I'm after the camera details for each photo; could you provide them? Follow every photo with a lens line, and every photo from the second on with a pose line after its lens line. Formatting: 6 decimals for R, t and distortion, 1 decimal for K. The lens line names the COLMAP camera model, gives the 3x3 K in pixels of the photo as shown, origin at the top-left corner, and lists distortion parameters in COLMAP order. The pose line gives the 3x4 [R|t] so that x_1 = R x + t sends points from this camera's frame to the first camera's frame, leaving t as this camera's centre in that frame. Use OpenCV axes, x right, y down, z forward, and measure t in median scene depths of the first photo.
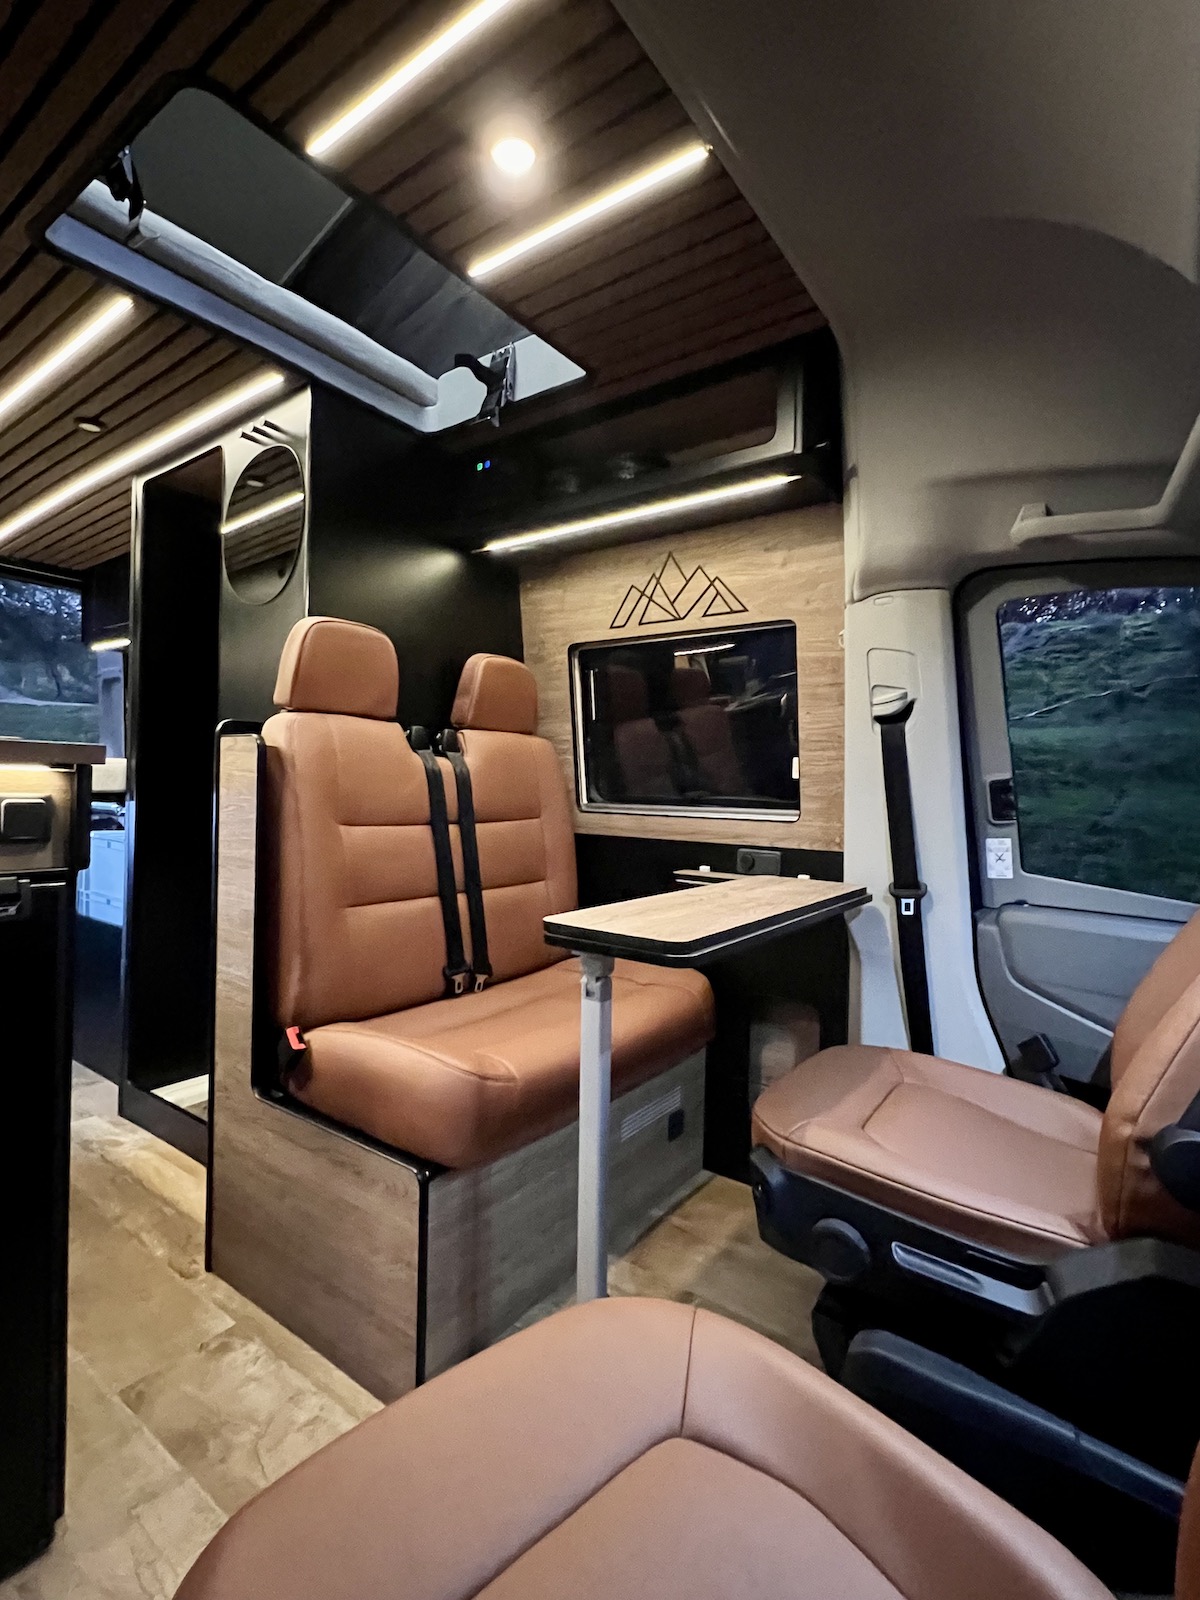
lens RADIAL K [[765.6, 0, 598.8], [0, 765.6, 797.4], [0, 0, 1]] dist [-0.001659, 0.000129]
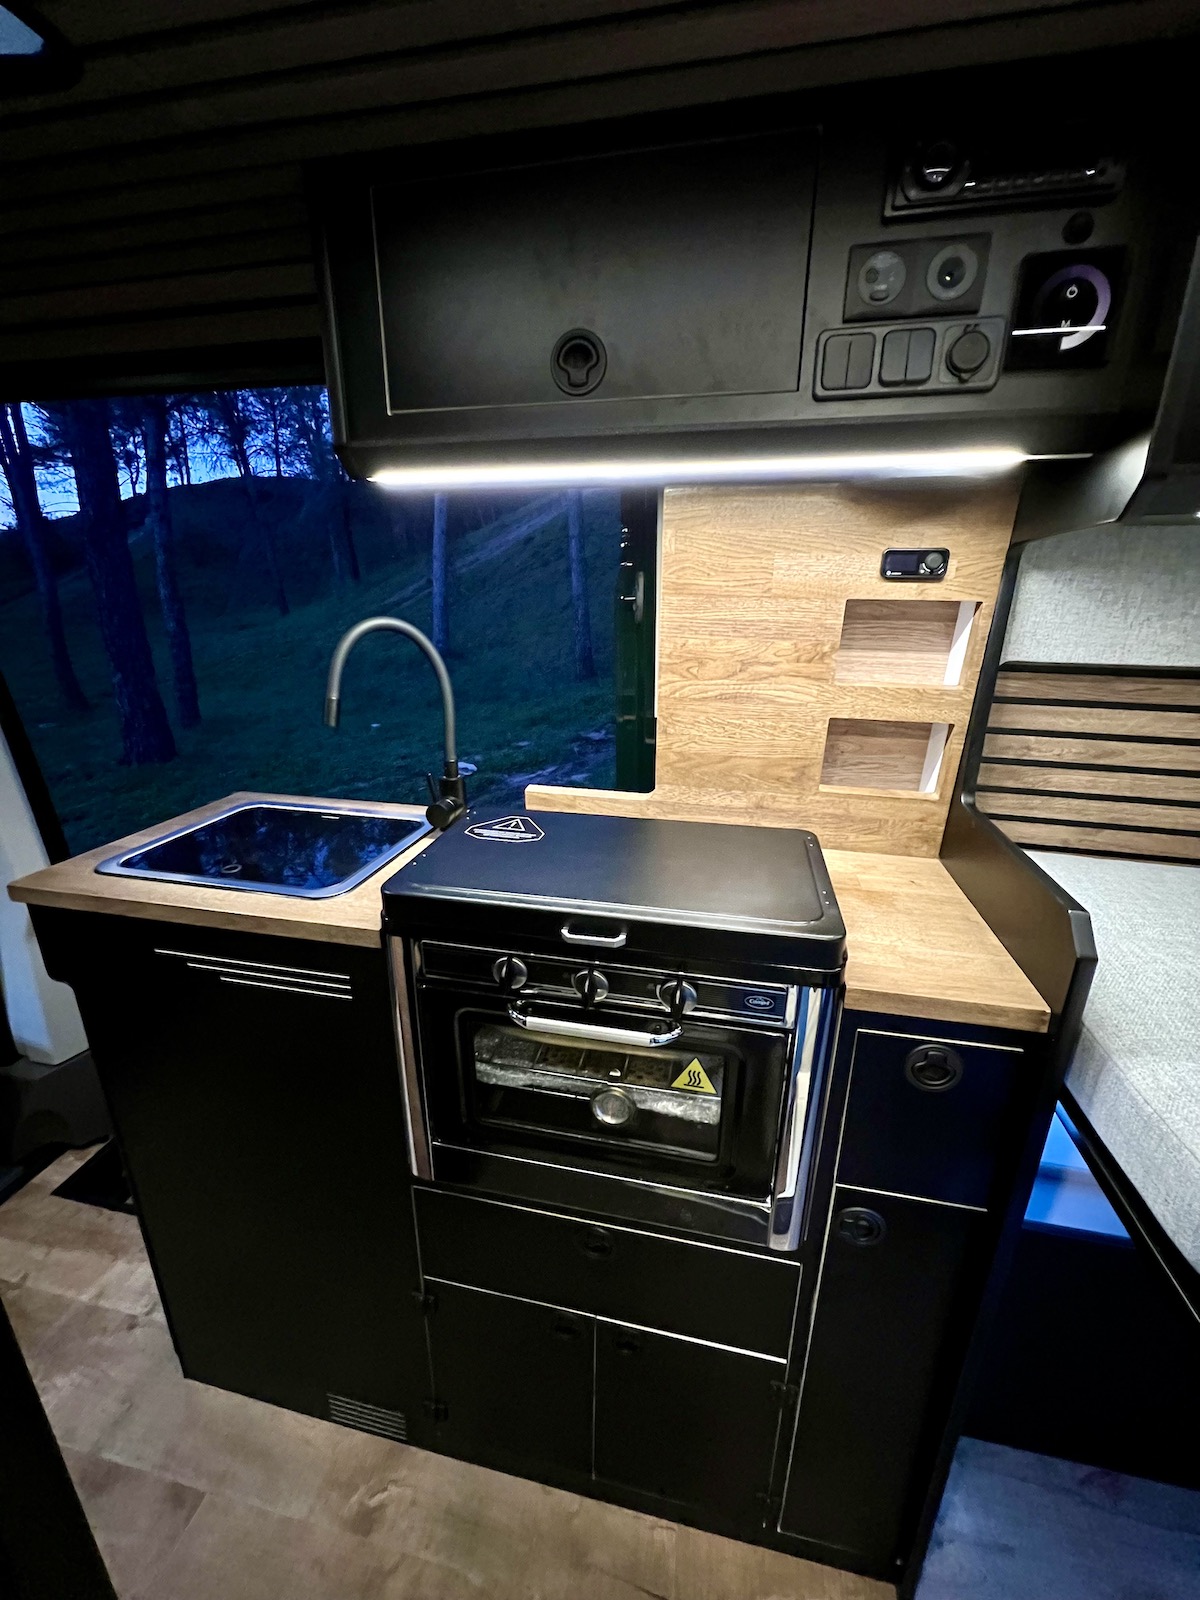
lens RADIAL K [[634.5, 0, 603.3], [0, 634.5, 796.7], [0, 0, 1]] dist [0.000319, 0.000264]
pose [[-0.910571, 0.086620, -0.404175, -0.590437], [-0.042692, 0.952860, 0.300391, -0.277763], [0.411142, 0.290782, -0.863949, 1.168473]]
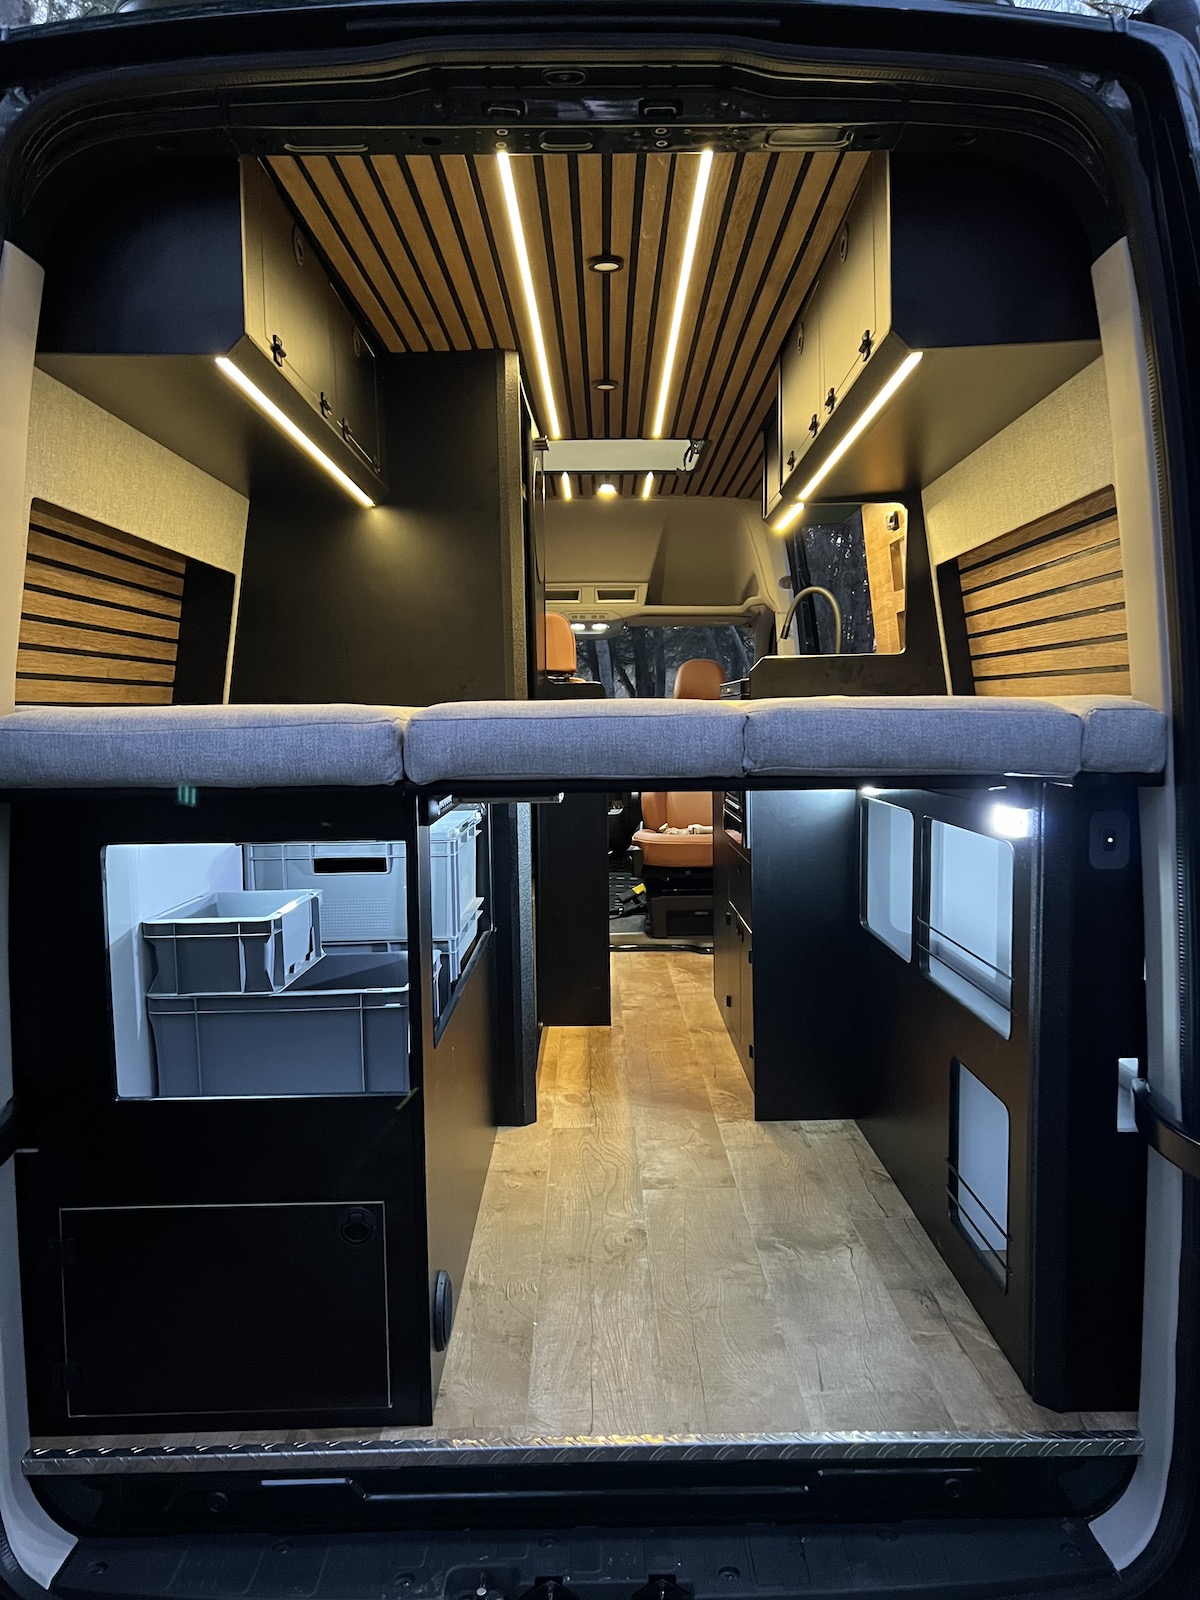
lens RADIAL K [[1194.4, 0, 604.1], [0, 1194.4, 805.7], [0, 0, 1]] dist [0.059872, -0.052758]
pose [[-0.596205, -0.083322, 0.798497, -2.147914], [0.006107, 0.994100, 0.108292, -0.100135], [-0.802809, 0.069441, -0.592179, 2.140470]]
